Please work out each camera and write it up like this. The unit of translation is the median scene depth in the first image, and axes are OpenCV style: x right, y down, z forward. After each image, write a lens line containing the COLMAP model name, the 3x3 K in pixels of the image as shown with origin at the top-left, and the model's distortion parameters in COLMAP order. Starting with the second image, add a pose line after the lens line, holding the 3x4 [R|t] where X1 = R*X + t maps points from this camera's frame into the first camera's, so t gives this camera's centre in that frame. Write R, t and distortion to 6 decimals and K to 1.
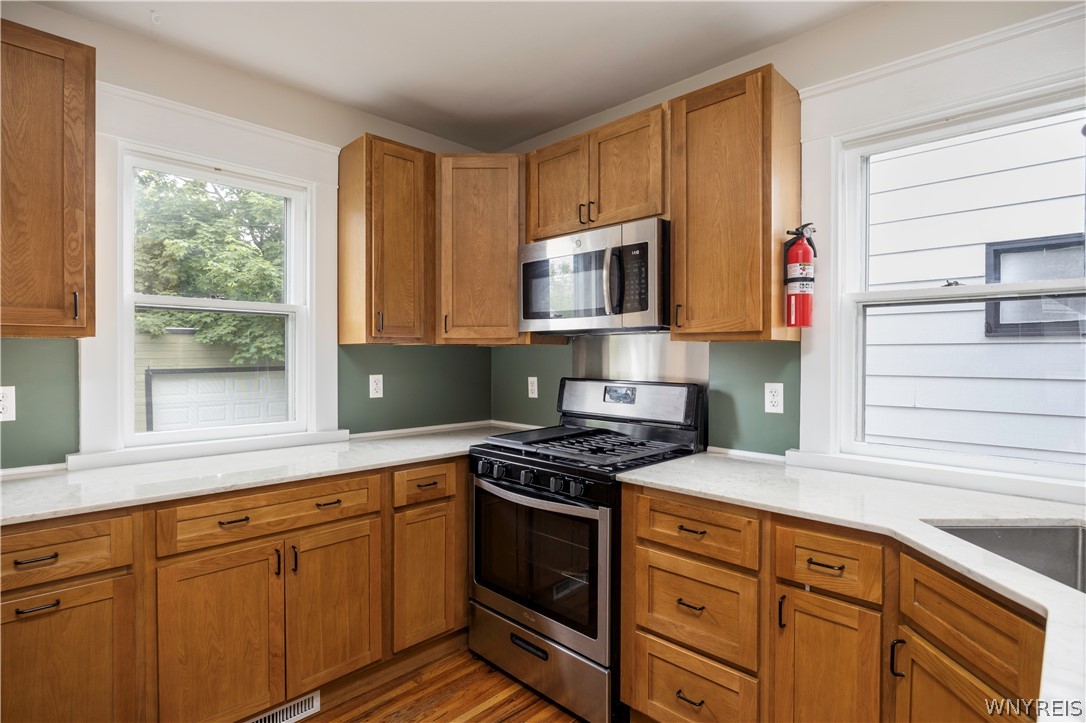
lens RADIAL K [[549.4, 0, 545.7], [0, 549.4, 360.9], [0, 0, 1]] dist [0.004451, 0.002142]
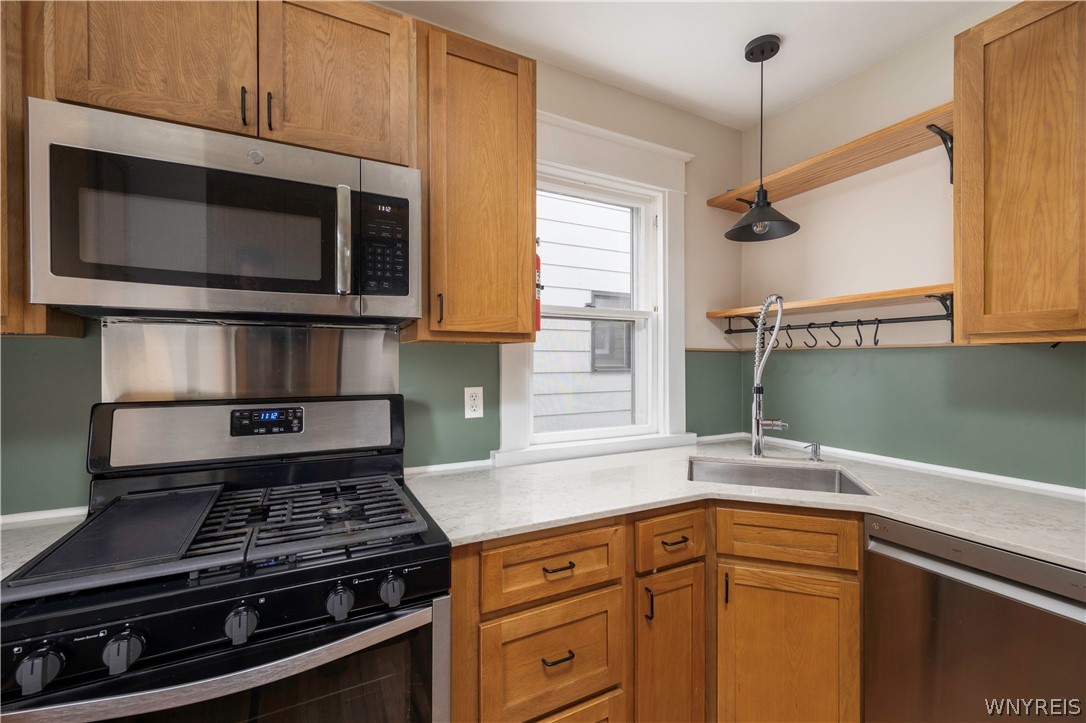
lens RADIAL K [[465.2, 0, 546.3], [0, 465.2, 360.5], [0, 0, 1]] dist [0.009463, -0.000512]
pose [[0.309894, -0.004787, 0.950759, -0.479801], [0.007010, 0.999972, 0.002749, -0.011580], [-0.950745, 0.005813, 0.309919, 0.923177]]
